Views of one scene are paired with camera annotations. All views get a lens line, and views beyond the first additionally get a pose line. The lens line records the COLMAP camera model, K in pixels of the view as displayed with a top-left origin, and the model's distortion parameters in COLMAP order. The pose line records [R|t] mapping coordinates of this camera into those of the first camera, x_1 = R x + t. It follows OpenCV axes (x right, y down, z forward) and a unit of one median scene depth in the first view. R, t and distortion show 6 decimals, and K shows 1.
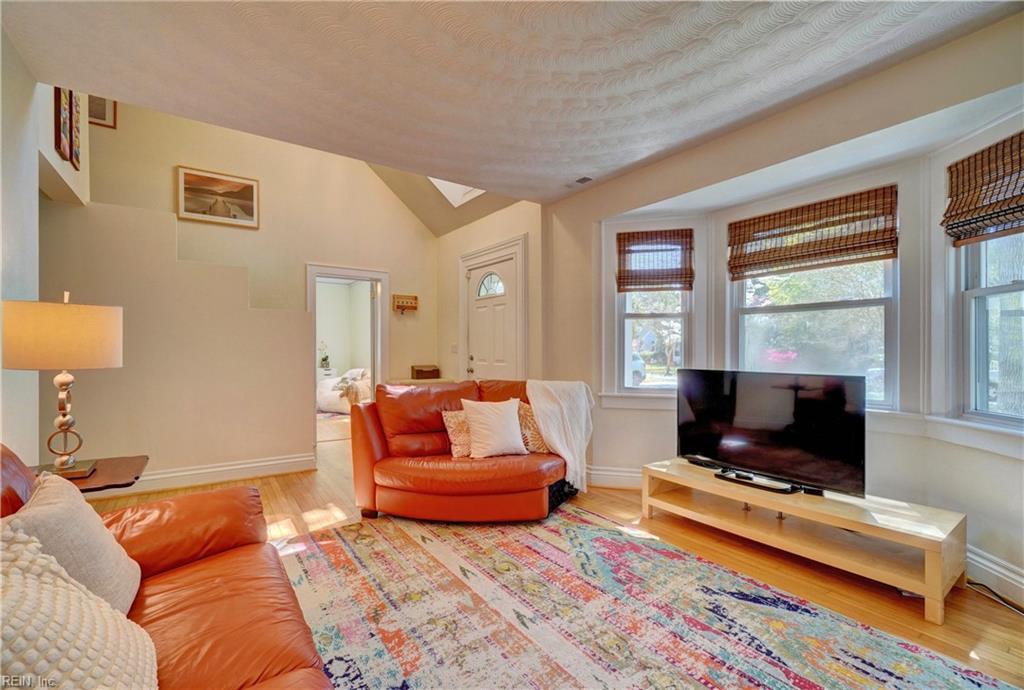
lens RADIAL K [[445.9, 0, 504.8], [0, 445.9, 351.9], [0, 0, 1]] dist [-0.010181, 0.000501]
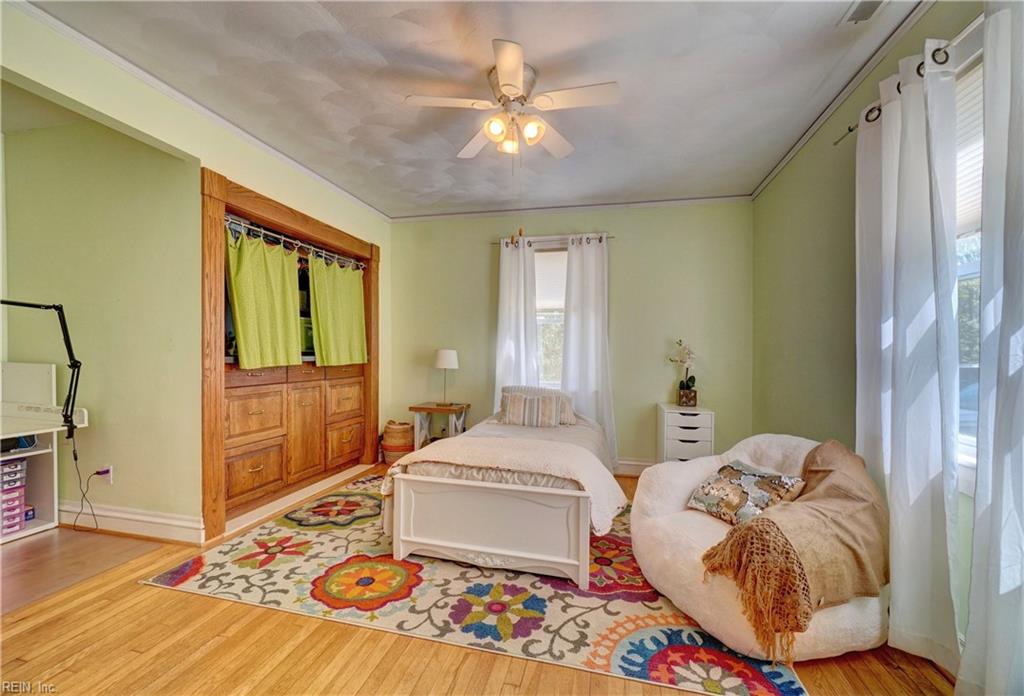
lens RADIAL K [[446.2, 0, 491.2], [0, 446.2, 352.9], [0, 0, 1]] dist [0.000824, 0.000003]
pose [[0.648579, 0.003309, -0.761140, -0.740142], [-0.012202, 0.999907, -0.006051, -0.024162], [0.761050, 0.013212, 0.648559, 2.119691]]
